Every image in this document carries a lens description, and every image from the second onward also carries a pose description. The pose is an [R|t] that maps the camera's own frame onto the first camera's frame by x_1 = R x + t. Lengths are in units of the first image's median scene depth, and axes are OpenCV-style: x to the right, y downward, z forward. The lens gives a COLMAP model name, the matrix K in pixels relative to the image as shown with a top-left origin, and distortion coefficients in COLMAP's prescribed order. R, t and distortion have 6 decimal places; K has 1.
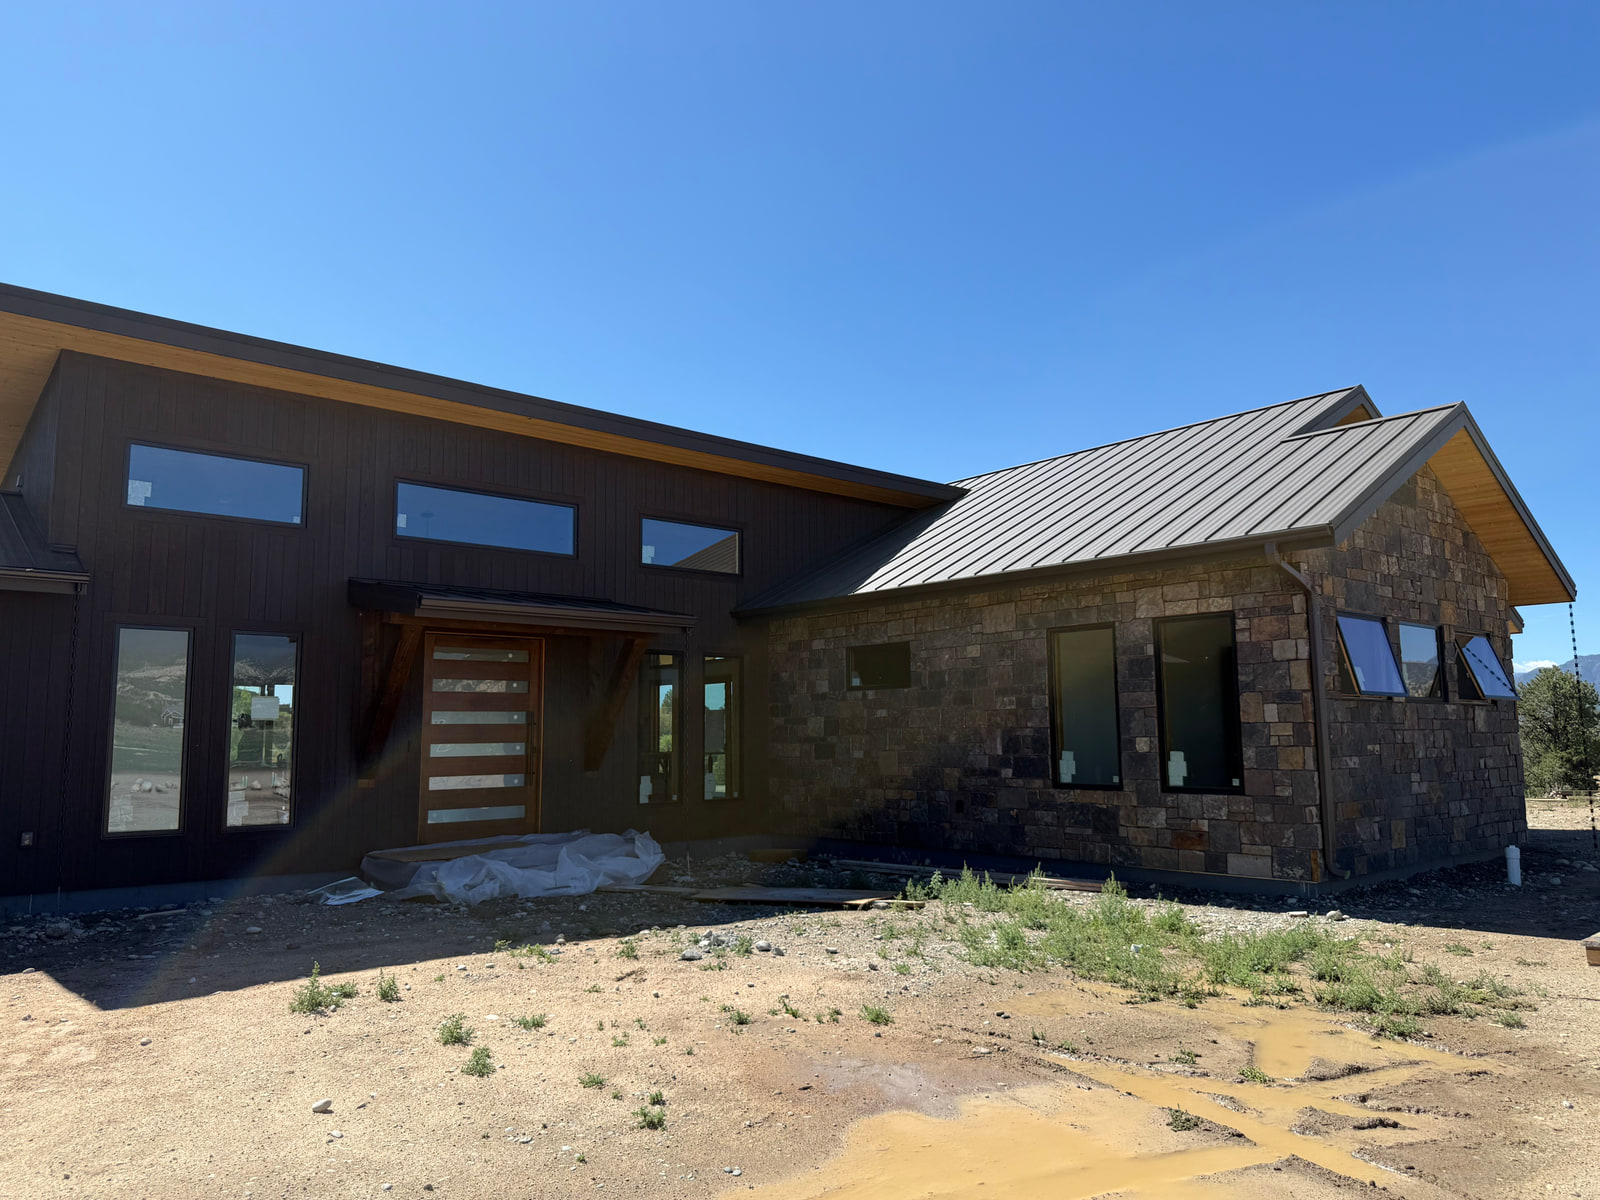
lens RADIAL K [[1096.7, 0, 800.0], [0, 1096.7, 600.0], [0, 0, 1]] dist [0.133484, -0.253553]
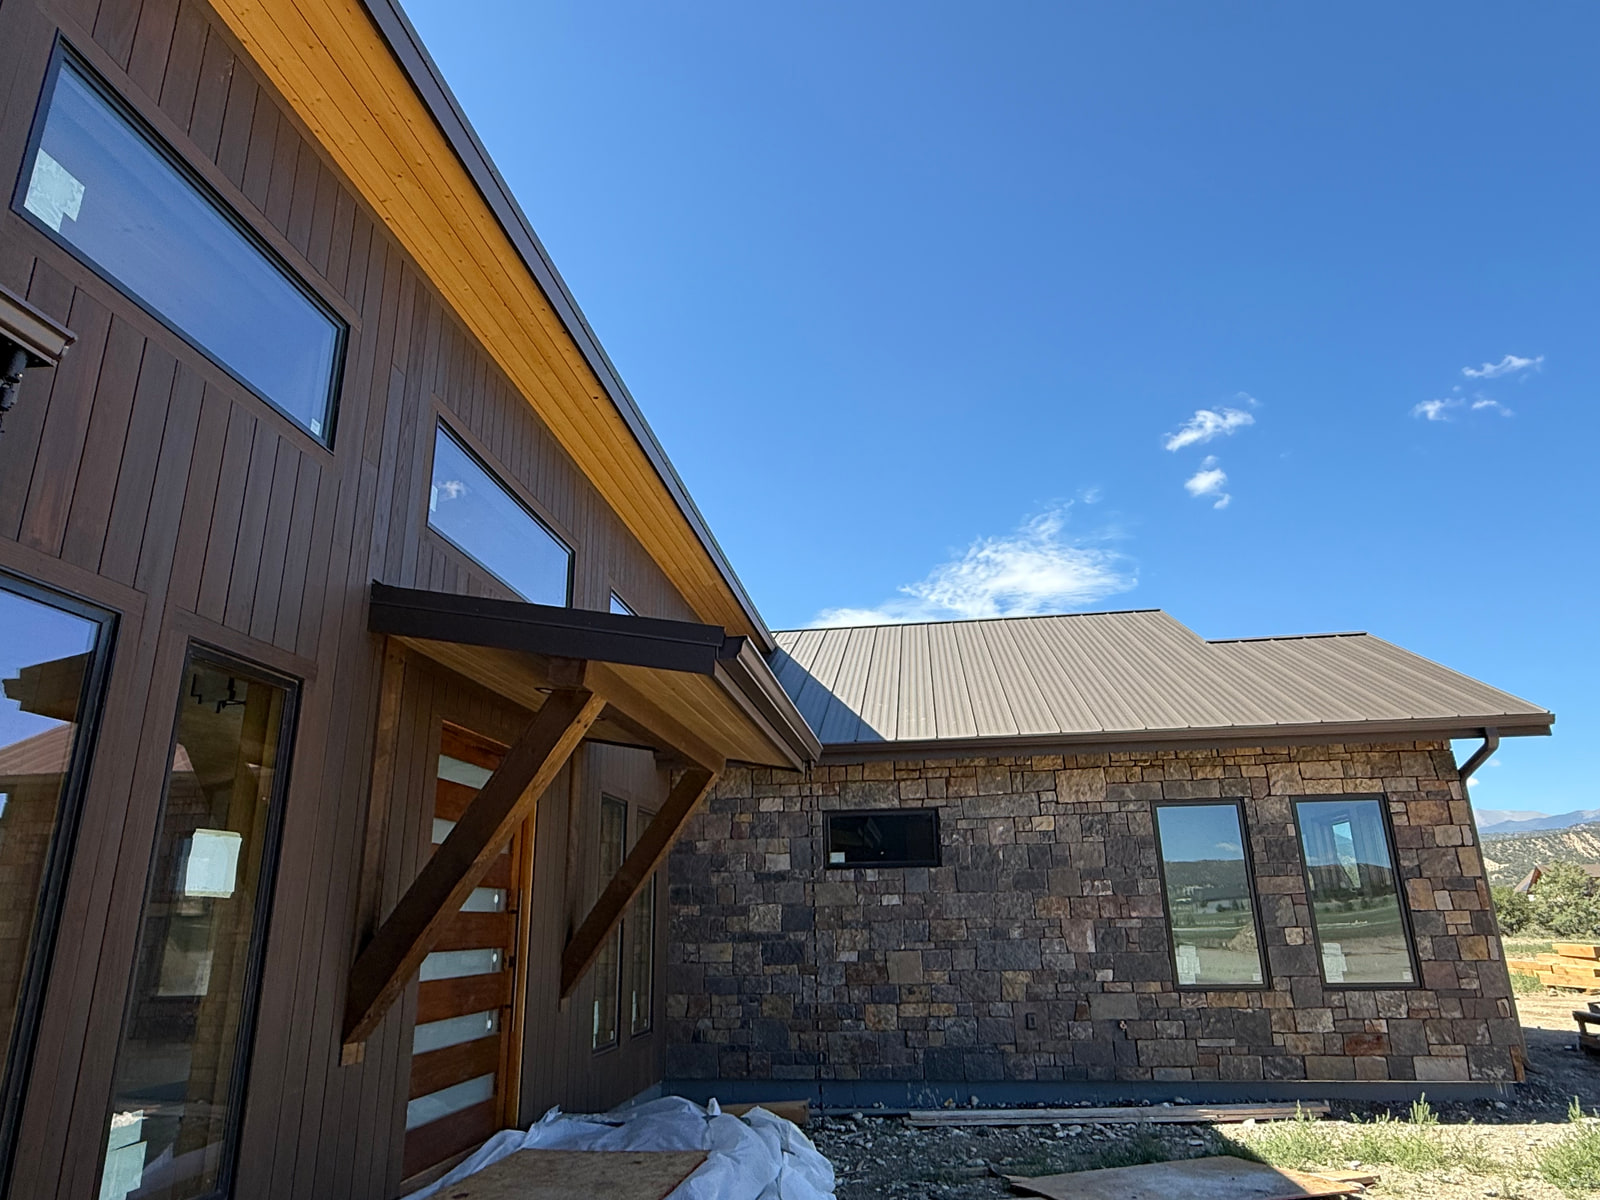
lens RADIAL K [[988.1, 0, 800.0], [0, 988.1, 600.0], [0, 0, 1]] dist [-0.000964, 0.004404]
pose [[0.763327, 0.196561, 0.615383, -0.539967], [-0.071204, 0.972382, -0.222269, 0.069151], [-0.642077, 0.125846, 0.756241, 0.595607]]
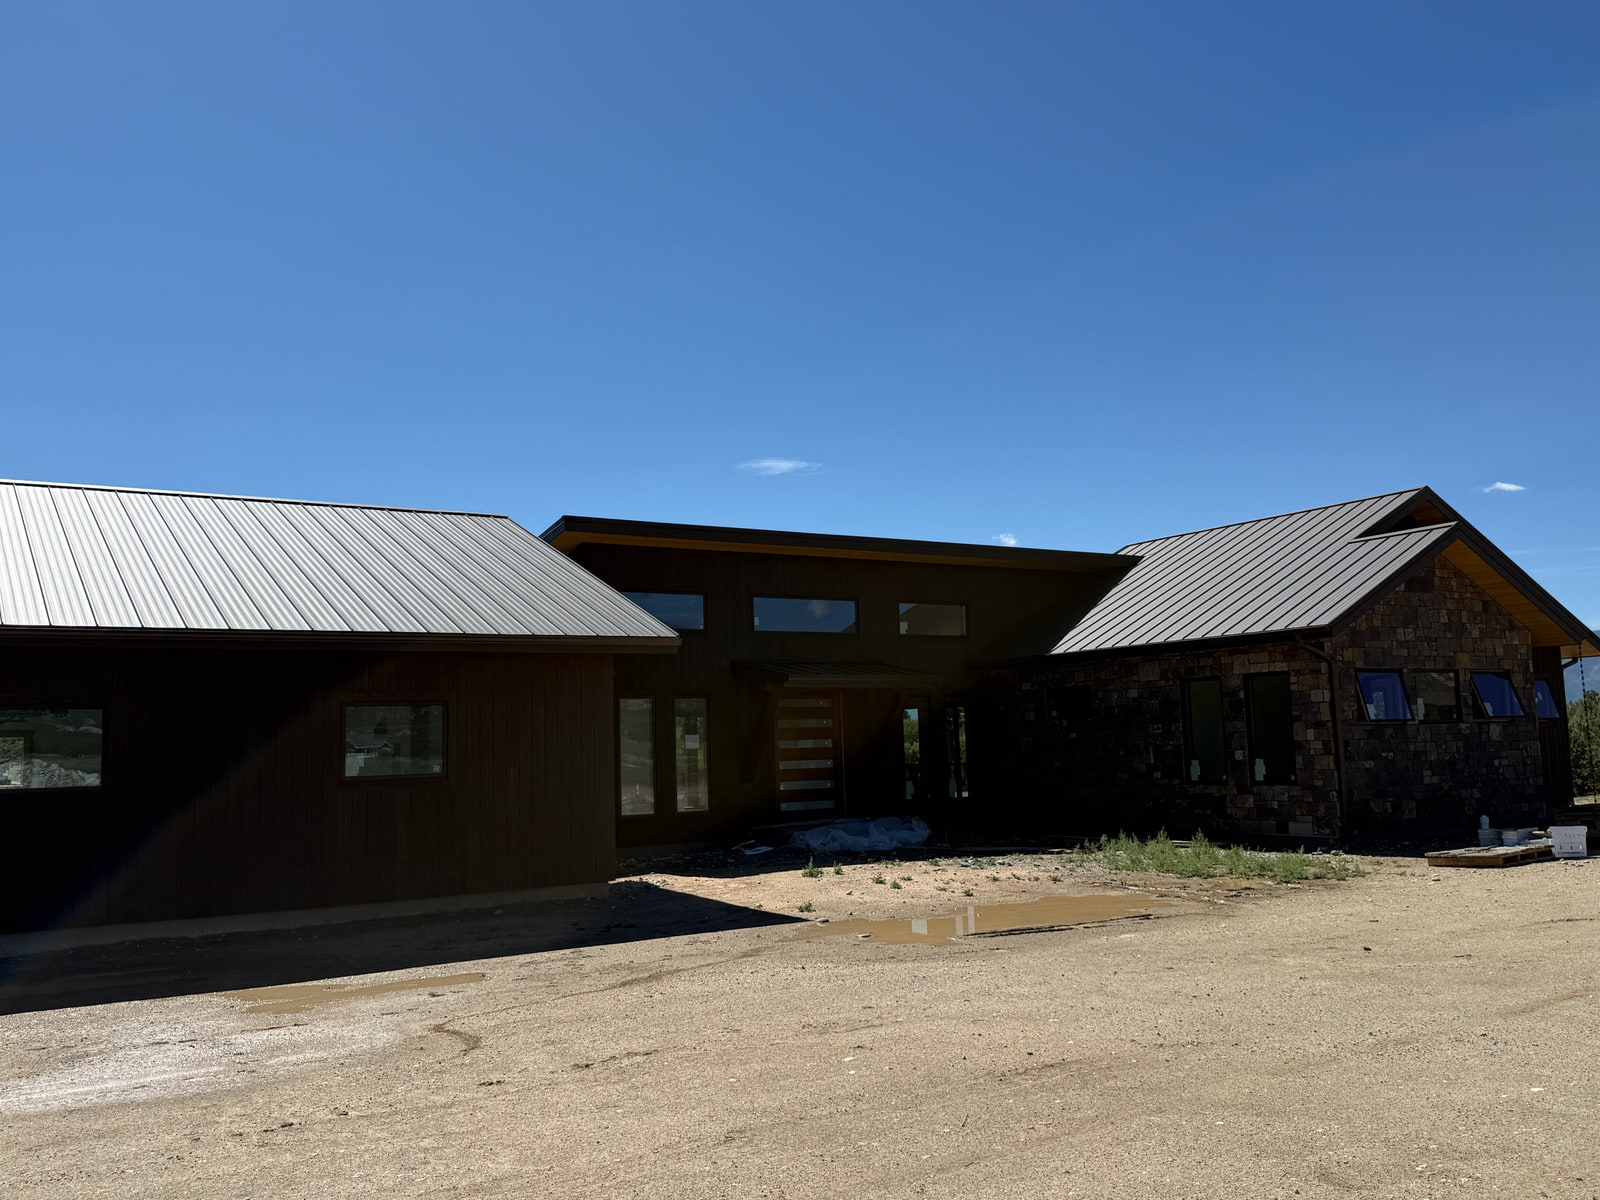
lens RADIAL K [[1286.9, 0, 800.0], [0, 1286.9, 600.0], [0, 0, 1]] dist [0.159097, -0.339440]
pose [[0.986047, -0.039373, -0.161745, 0.003811], [0.041526, 0.999088, 0.009951, -0.129356], [0.161206, -0.016528, 0.986782, -0.893760]]
